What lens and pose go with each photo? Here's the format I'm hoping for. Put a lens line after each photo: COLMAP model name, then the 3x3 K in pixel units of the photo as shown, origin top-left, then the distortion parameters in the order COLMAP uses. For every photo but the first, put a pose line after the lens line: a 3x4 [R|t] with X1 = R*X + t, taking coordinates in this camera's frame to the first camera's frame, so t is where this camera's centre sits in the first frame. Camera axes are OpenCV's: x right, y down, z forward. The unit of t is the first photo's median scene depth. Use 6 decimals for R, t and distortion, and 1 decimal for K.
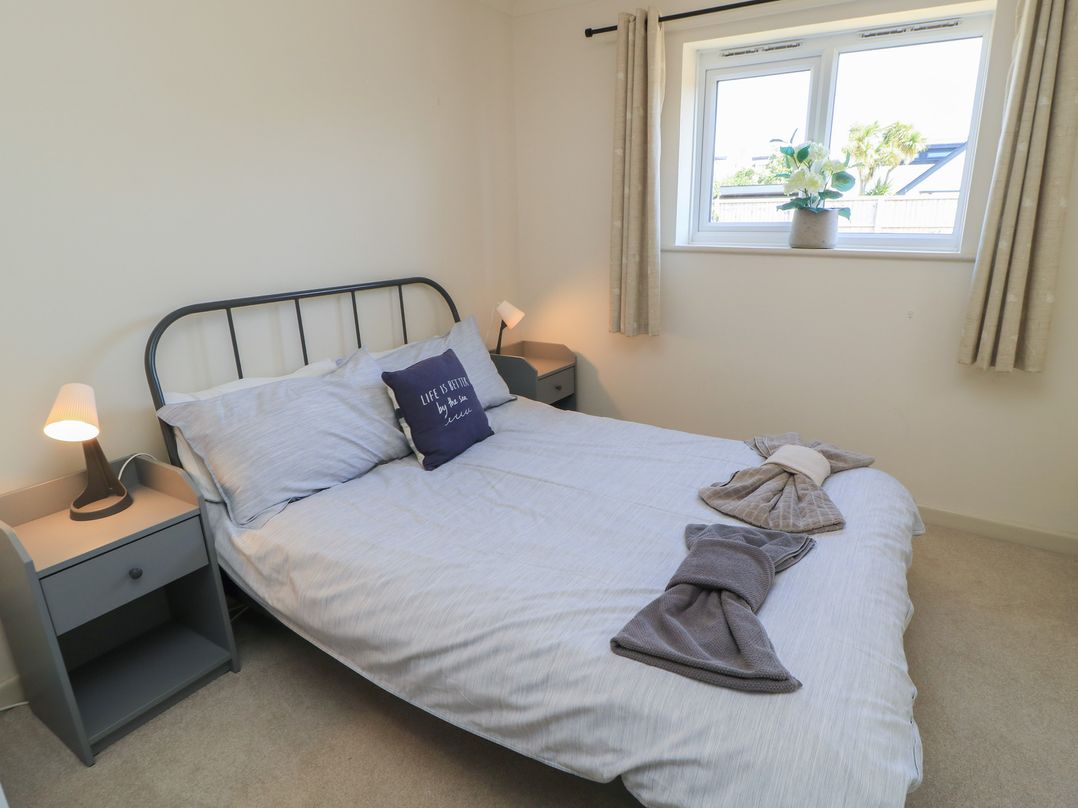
lens RADIAL K [[674.8, 0, 539.0], [0, 674.8, 404.0], [0, 0, 1]] dist [0.003348, -0.016729]
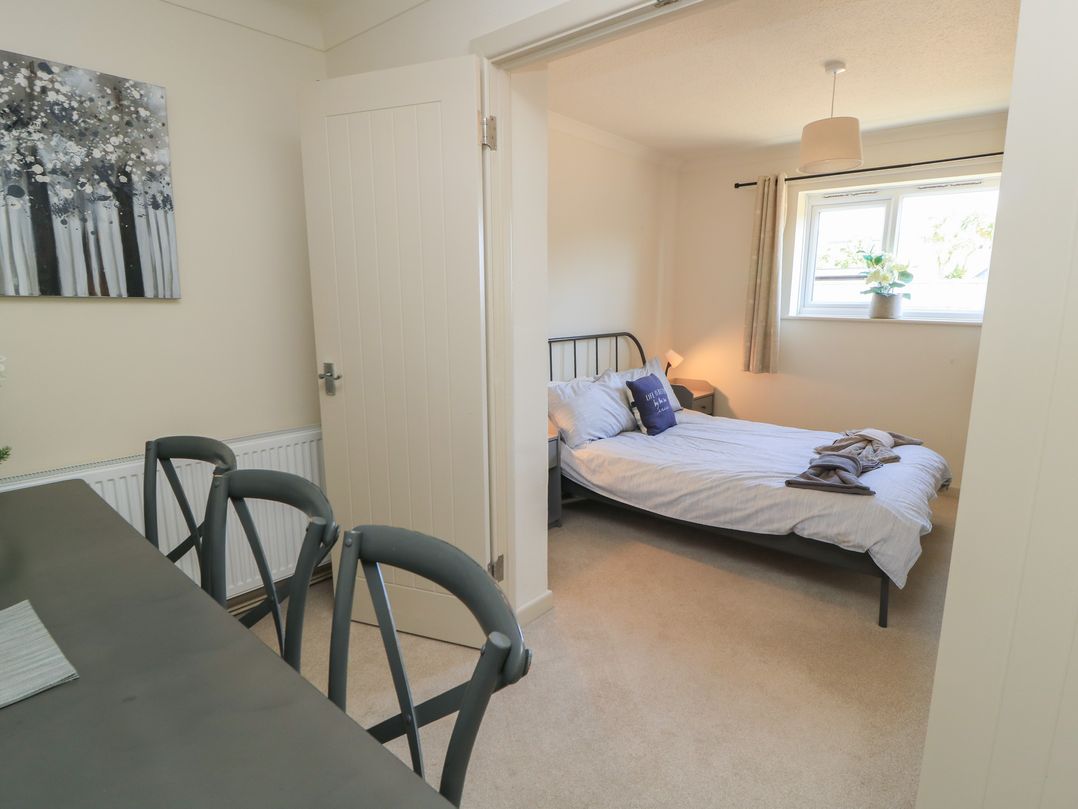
lens RADIAL K [[599.4, 0, 528.8], [0, 599.4, 409.5], [0, 0, 1]] dist [-0.000119, -0.014340]
pose [[0.986853, 0.040199, -0.156541, -0.226501], [-0.052718, 0.995663, -0.076660, 0.159404], [0.152780, 0.083905, 0.984692, -0.585813]]
